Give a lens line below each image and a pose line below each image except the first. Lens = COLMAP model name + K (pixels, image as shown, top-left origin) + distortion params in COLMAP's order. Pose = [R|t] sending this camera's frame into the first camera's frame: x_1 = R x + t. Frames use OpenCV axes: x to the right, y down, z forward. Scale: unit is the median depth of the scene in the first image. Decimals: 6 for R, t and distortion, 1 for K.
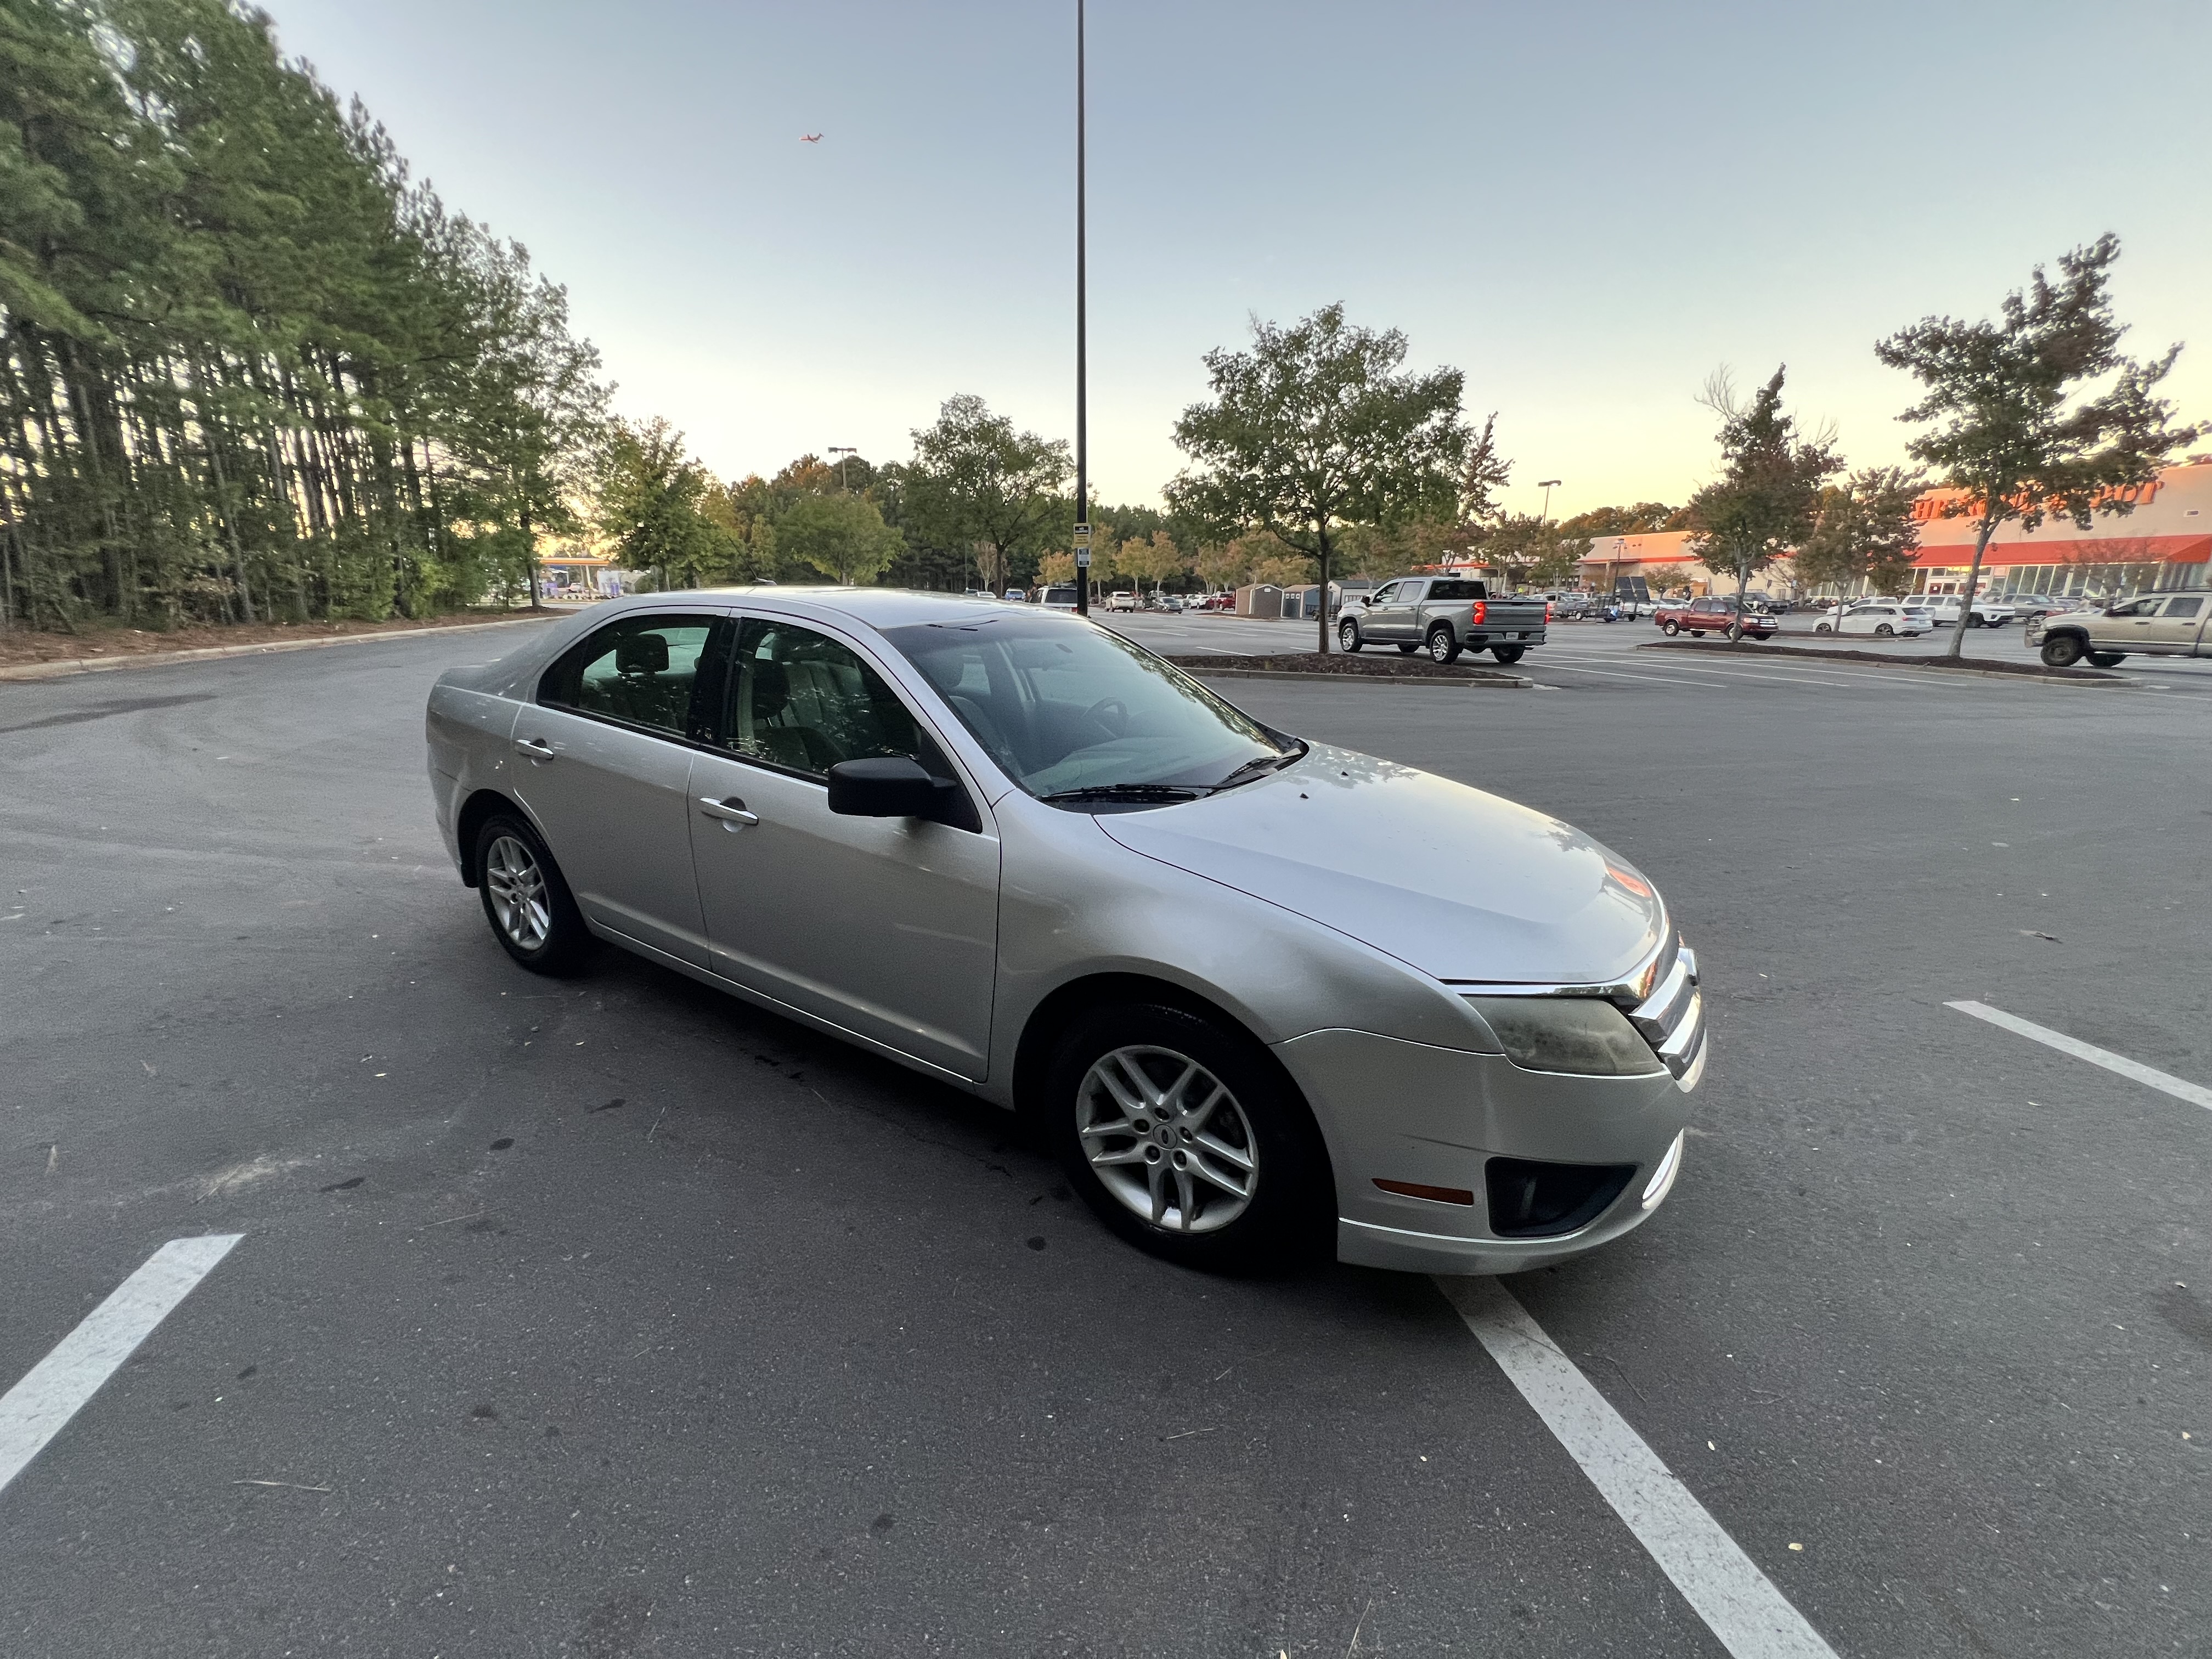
lens RADIAL K [[881.0, 0, 1099.4], [0, 881.0, 822.6], [0, 0, 1]] dist [-0.001400, 0.000258]
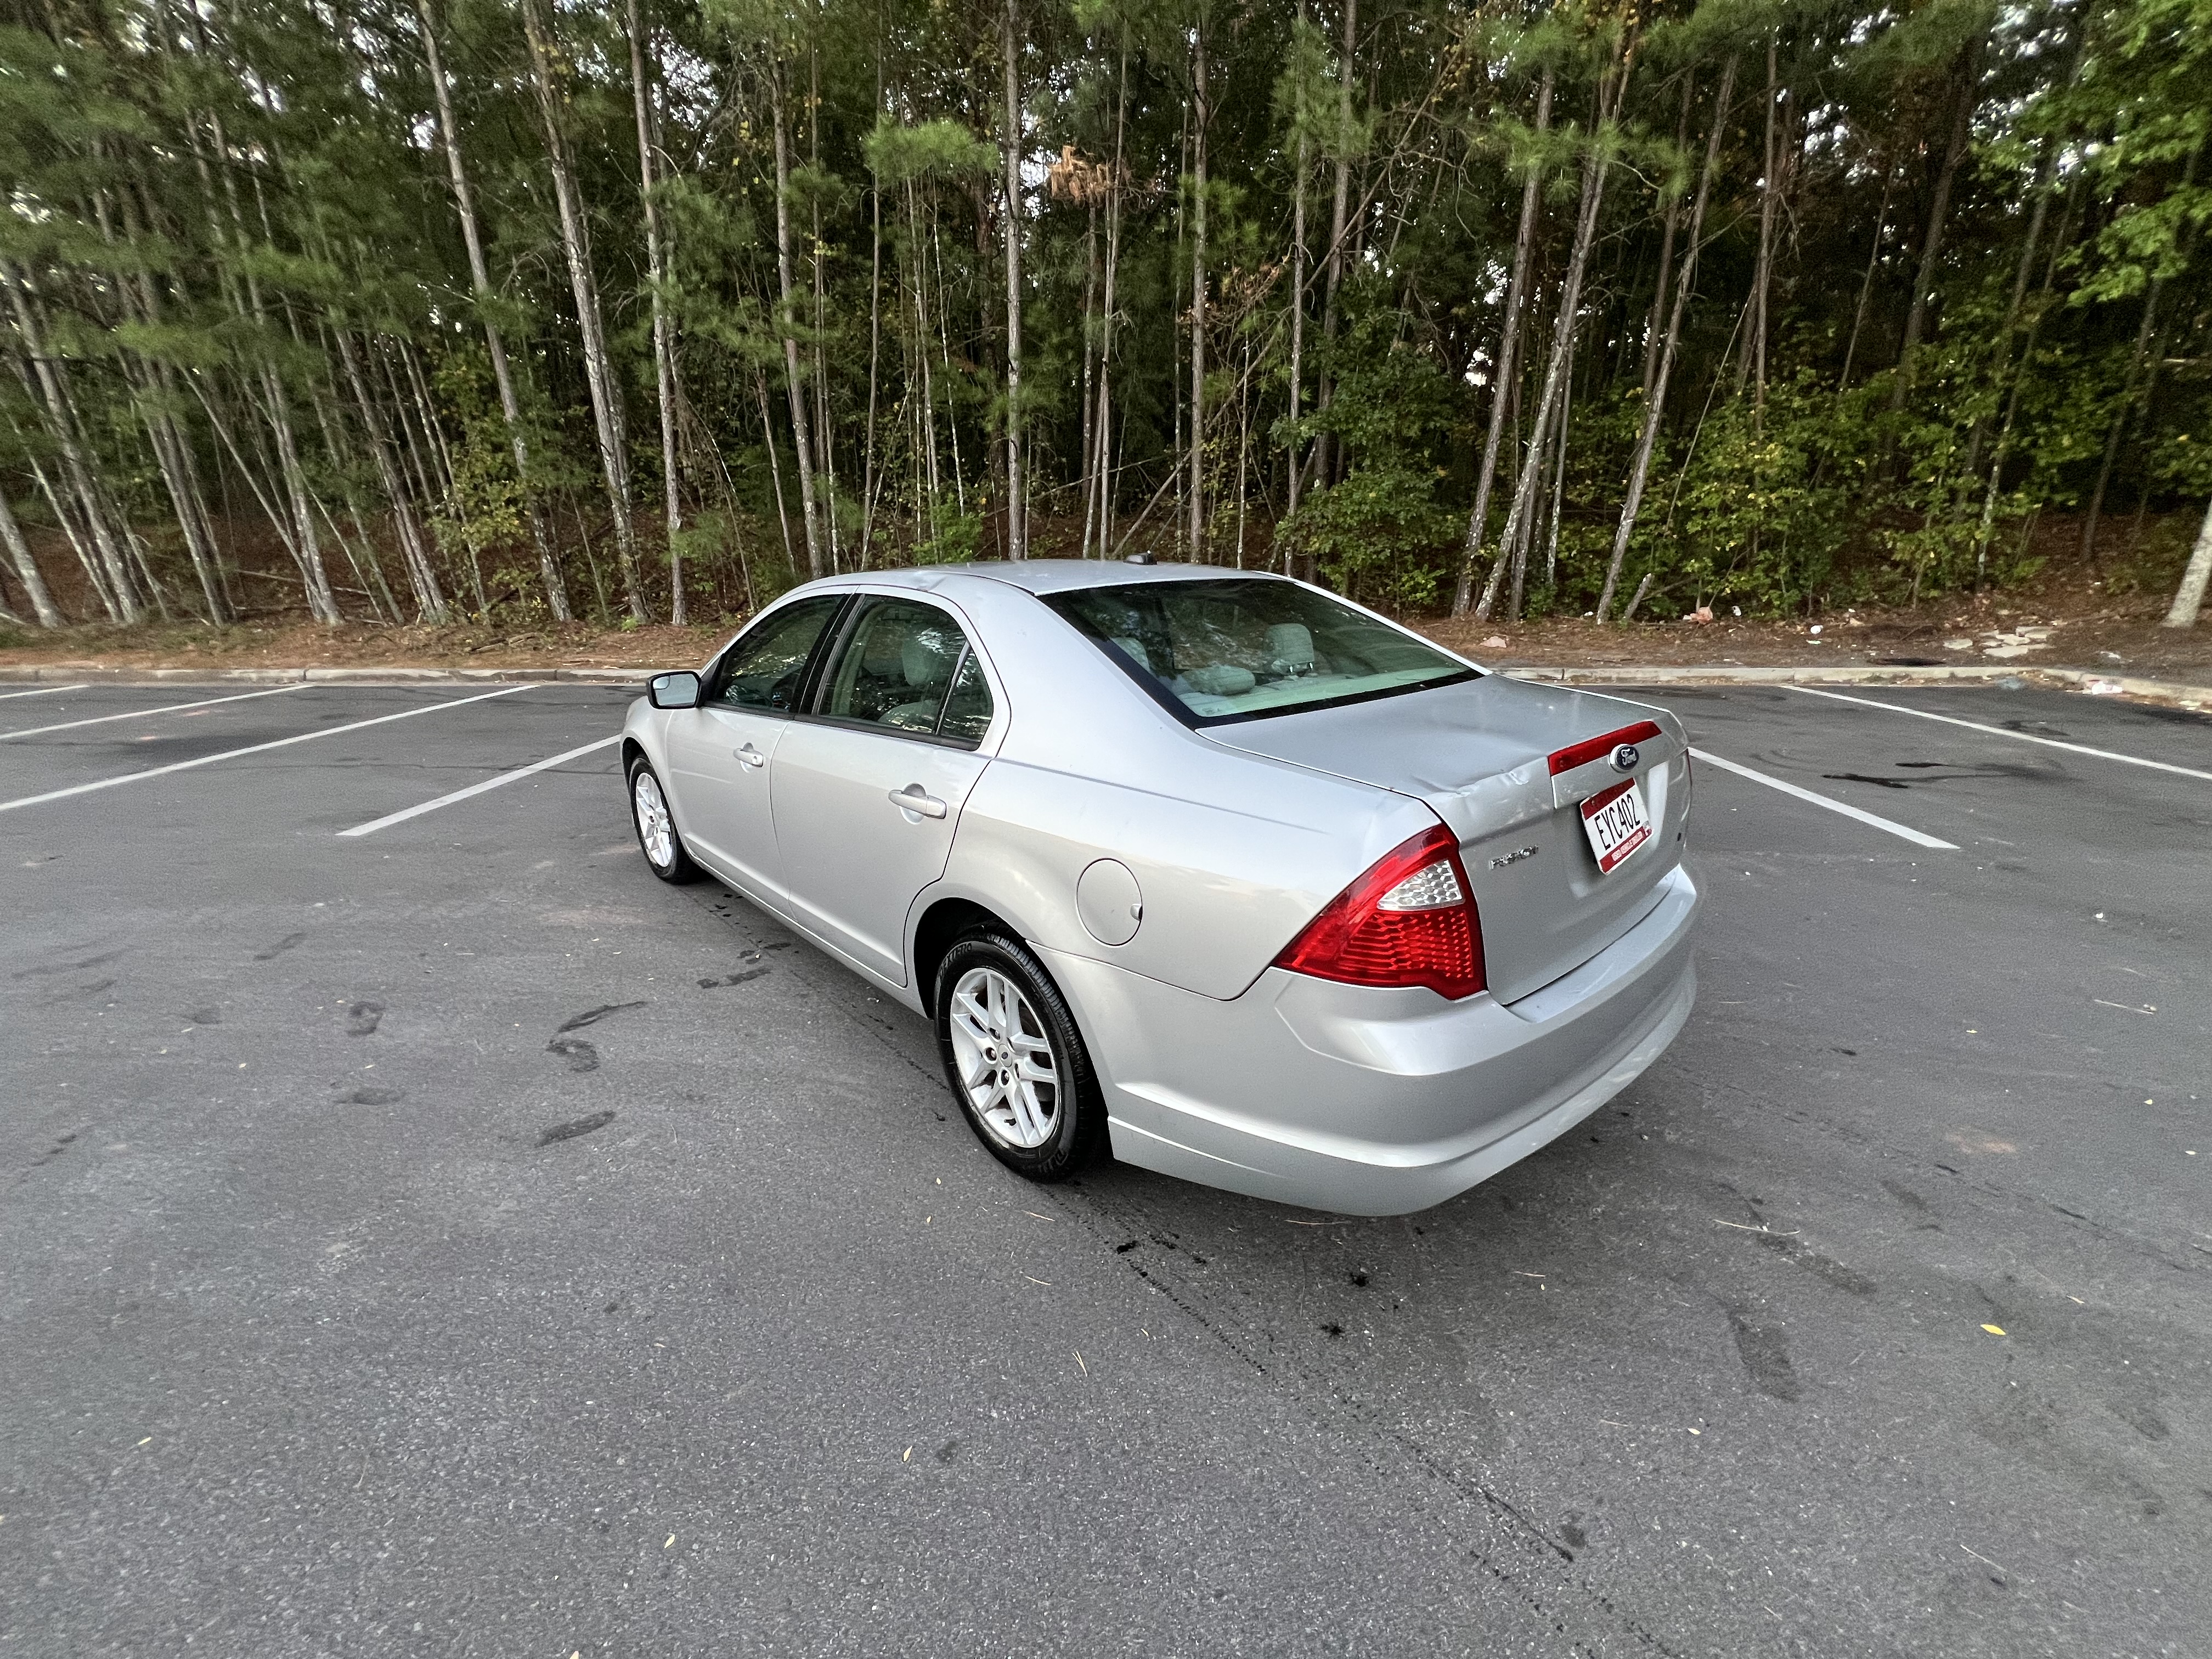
lens RADIAL K [[881.0, 0, 1100.4], [0, 881.0, 825.6], [0, 0, 1]] dist [-0.001400, 0.000258]
pose [[-0.958910, -0.097437, 0.266455, -0.088799], [0.060090, 0.848117, 0.526391, -0.074205], [-0.277275, 0.520772, -0.807412, 0.270756]]
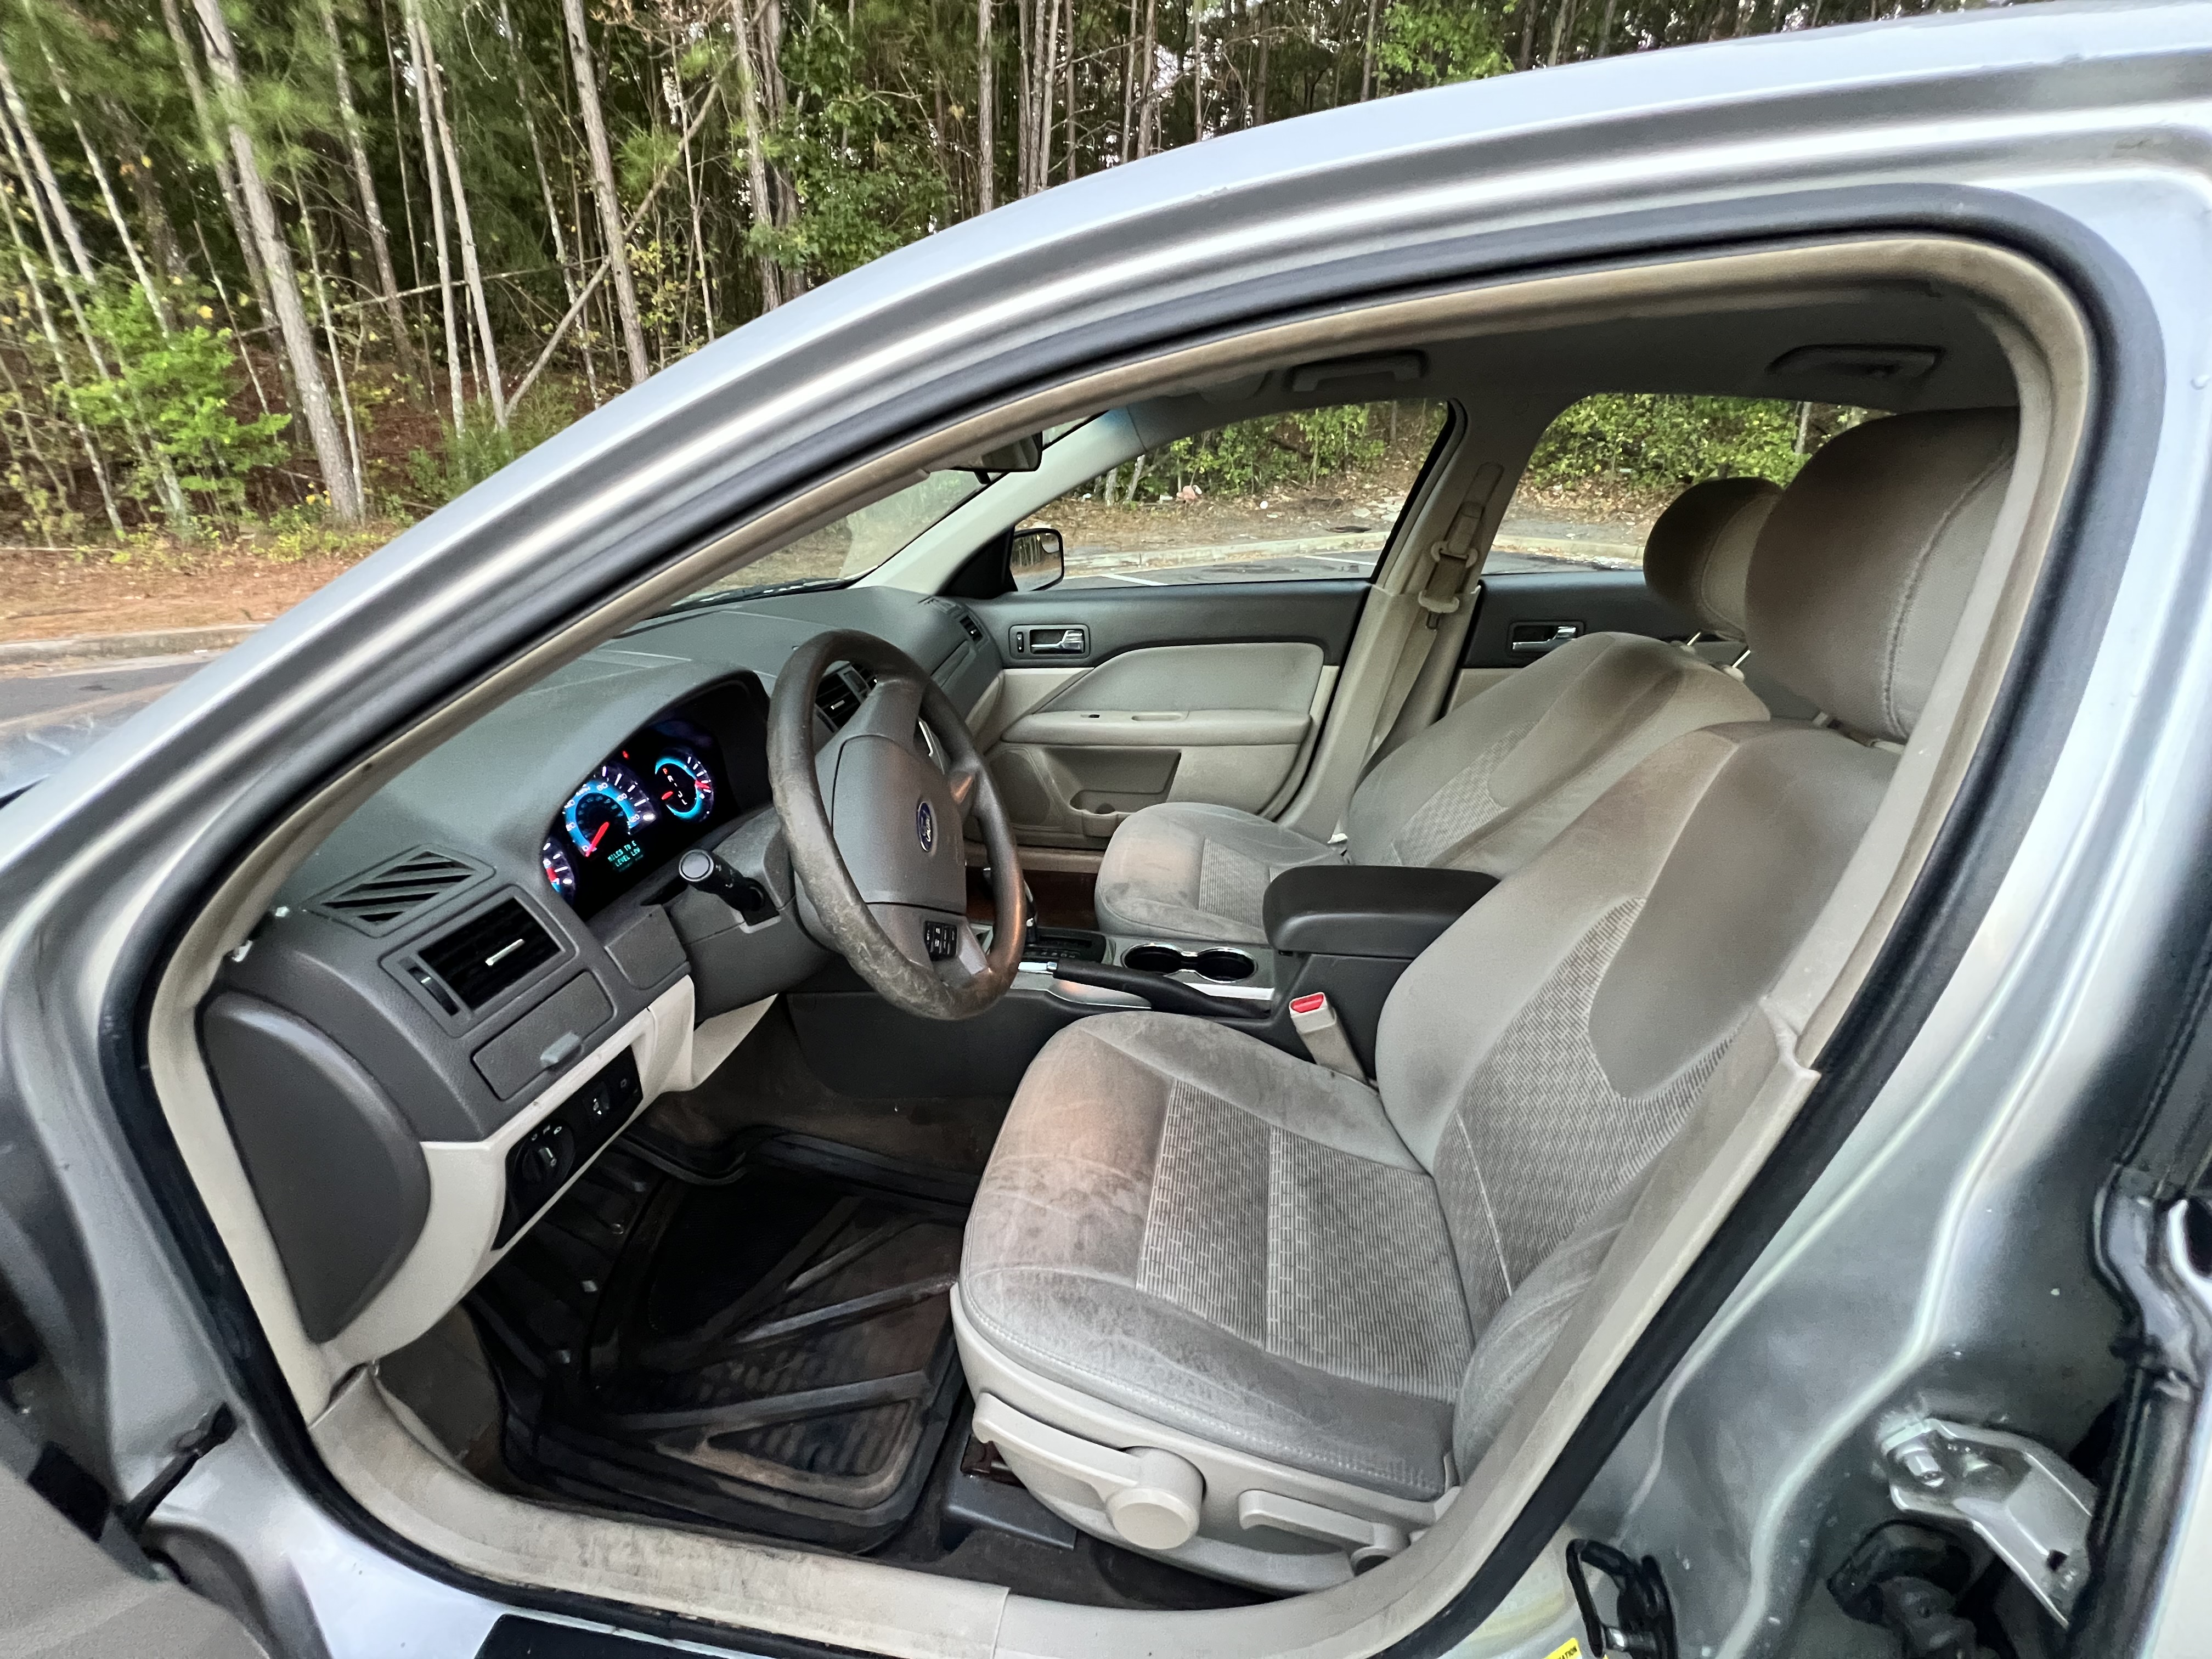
lens RADIAL K [[884.6, 0, 1097.7], [0, 884.6, 836.2], [0, 0, 1]] dist [-0.001253, -0.000171]
pose [[-0.921666, 0.133026, -0.364466, 0.006829], [-0.124292, 0.788643, 0.602158, -0.037800], [0.367536, 0.600288, -0.710331, 0.177423]]
